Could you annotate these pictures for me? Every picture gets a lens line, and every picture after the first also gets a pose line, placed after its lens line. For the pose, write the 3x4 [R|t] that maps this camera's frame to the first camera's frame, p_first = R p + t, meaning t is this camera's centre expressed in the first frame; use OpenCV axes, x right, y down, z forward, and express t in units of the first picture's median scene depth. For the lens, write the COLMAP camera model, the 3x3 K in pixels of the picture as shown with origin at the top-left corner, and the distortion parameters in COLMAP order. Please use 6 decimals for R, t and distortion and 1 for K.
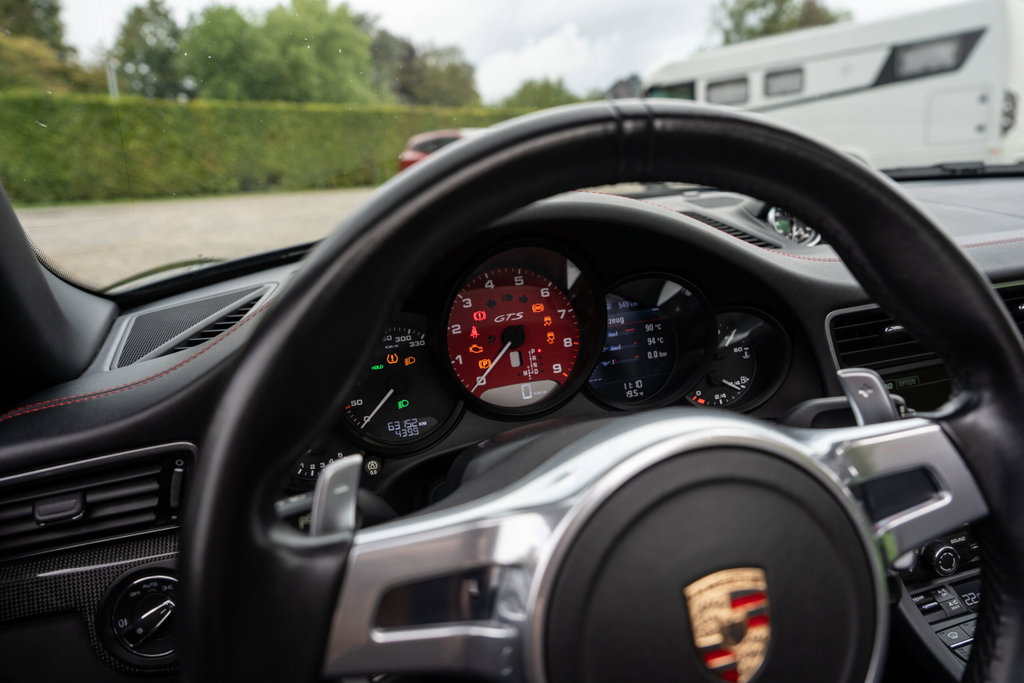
lens RADIAL K [[690.2, 0, 512.0], [0, 690.2, 341.5], [0, 0, 1]] dist [-0.112084, 0.084287]
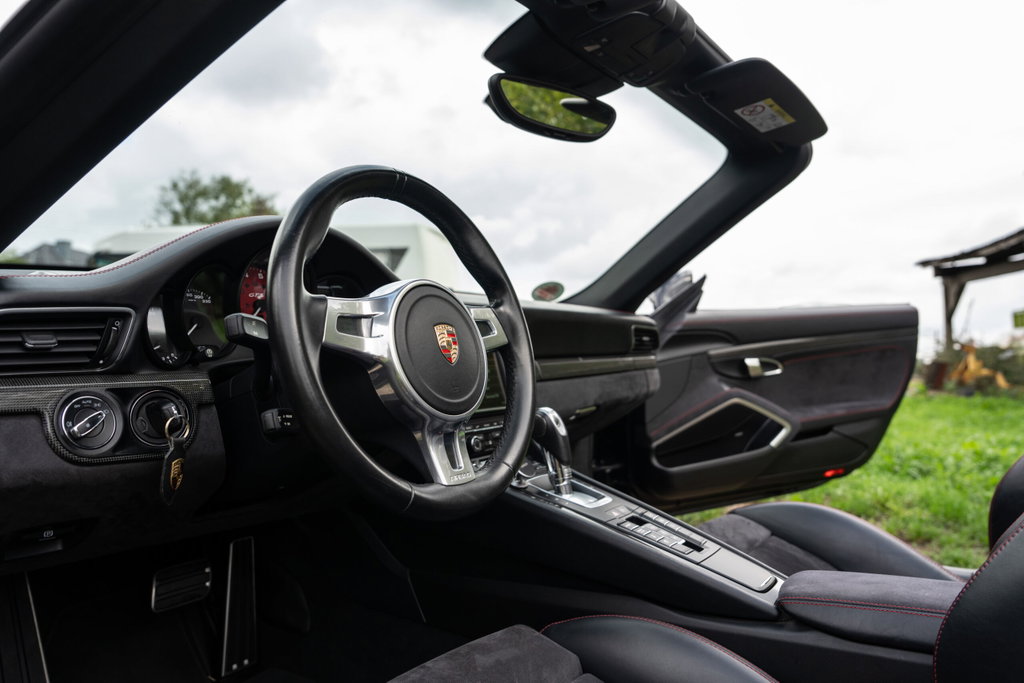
lens RADIAL K [[752.0, 0, 512.0], [0, 752.0, 341.5], [0, 0, 1]] dist [-0.112249, 0.100483]
pose [[0.737740, 0.090997, 0.668924, -0.955999], [0.096787, 0.966380, -0.238205, 0.723321], [-0.668111, 0.240476, 0.704130, -0.839383]]
